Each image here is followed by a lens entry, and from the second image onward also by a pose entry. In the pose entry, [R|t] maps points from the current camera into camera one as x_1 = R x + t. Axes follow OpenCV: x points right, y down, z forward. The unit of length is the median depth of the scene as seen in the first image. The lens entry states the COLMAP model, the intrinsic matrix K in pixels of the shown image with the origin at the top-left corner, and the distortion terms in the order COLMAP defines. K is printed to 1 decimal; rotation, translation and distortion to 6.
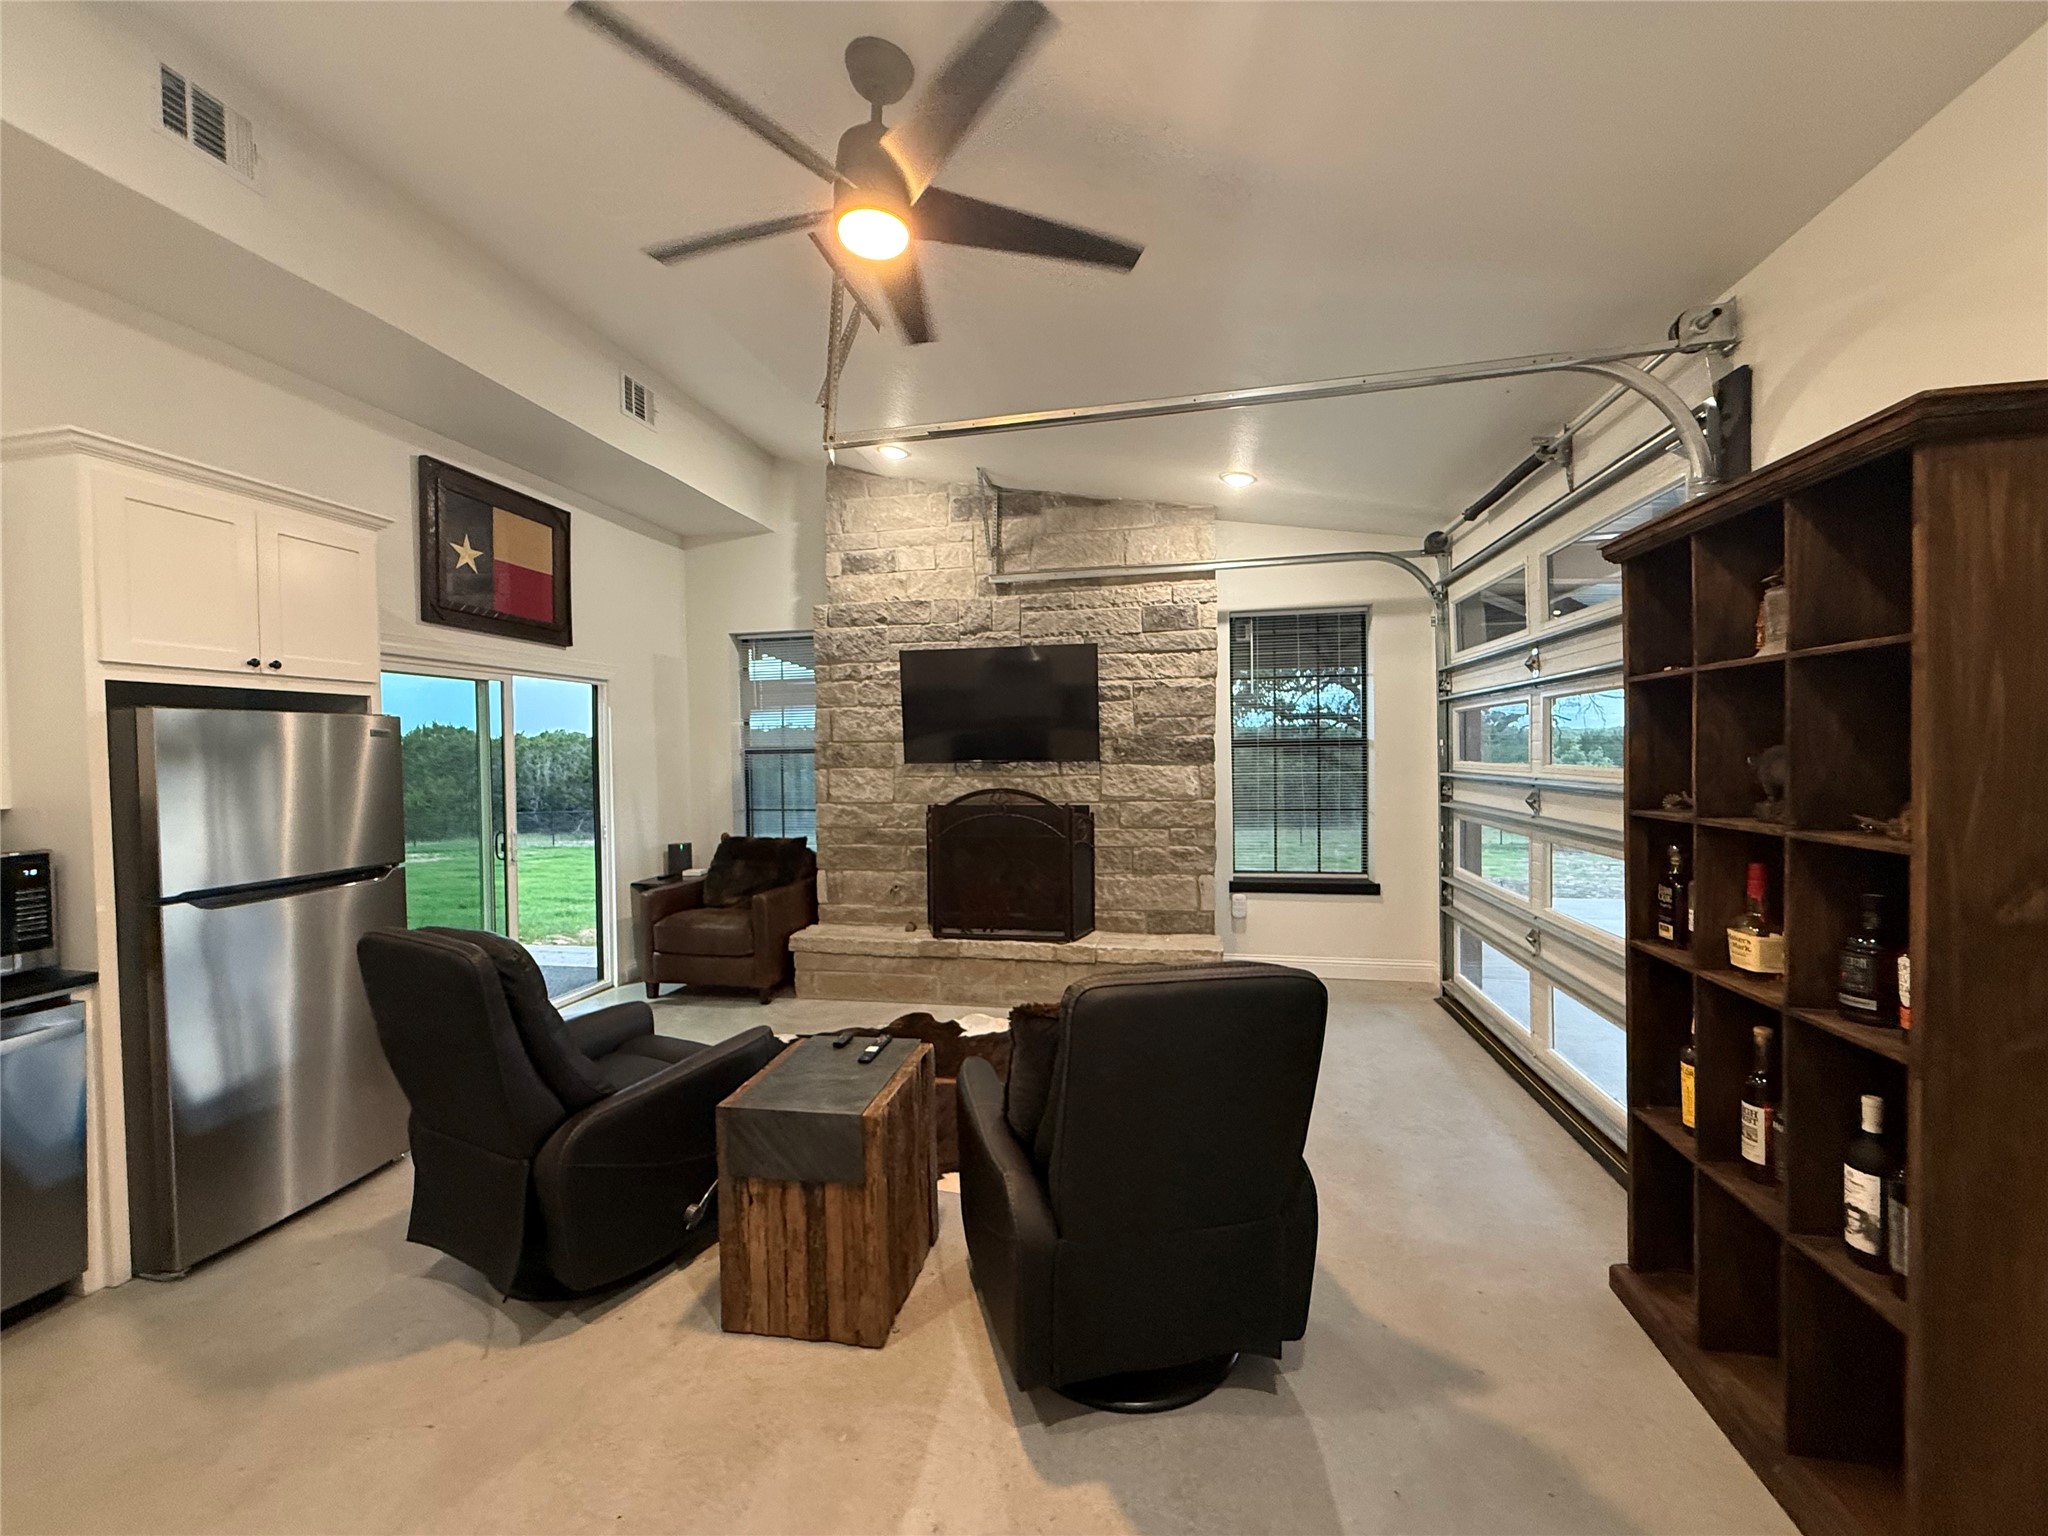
lens RADIAL K [[817.3, 0, 1024.0], [0, 817.3, 768.0], [0, 0, 1]] dist [-0.000680, -0.000051]
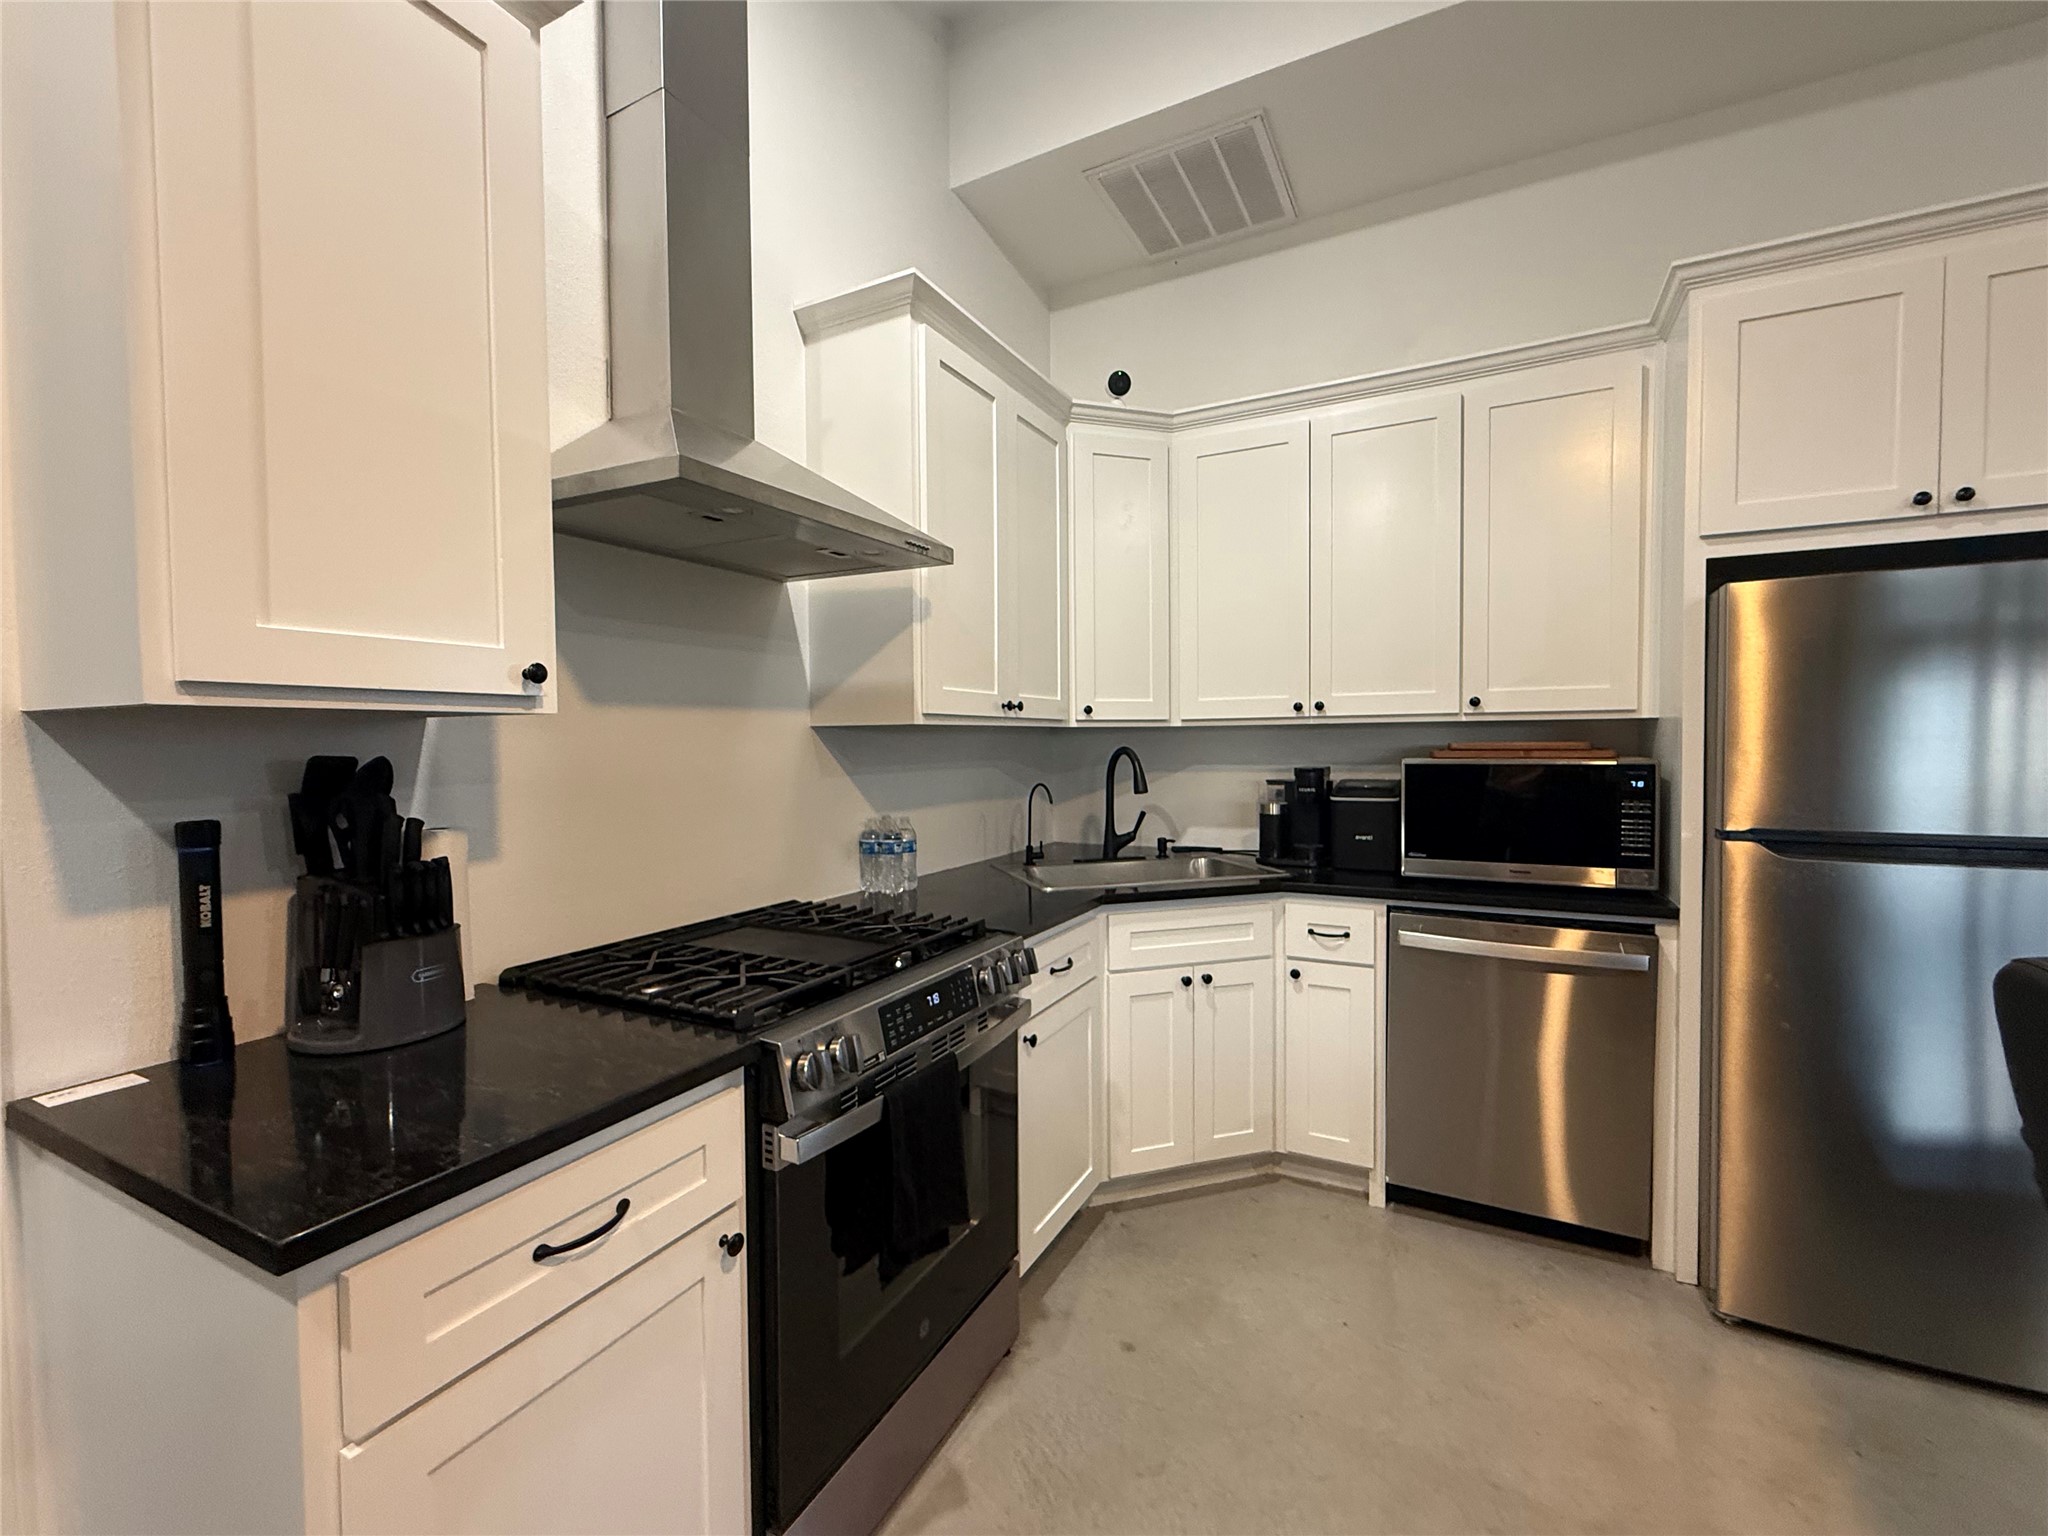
lens RADIAL K [[853.1, 0, 1024.0], [0, 853.1, 768.0], [0, 0, 1]] dist [-0.000180, 0.000384]
pose [[-0.286730, 0.037974, -0.957259, -0.094852], [-0.019095, 0.998789, 0.045342, 0.077481], [0.957821, 0.031280, -0.285657, 0.594688]]
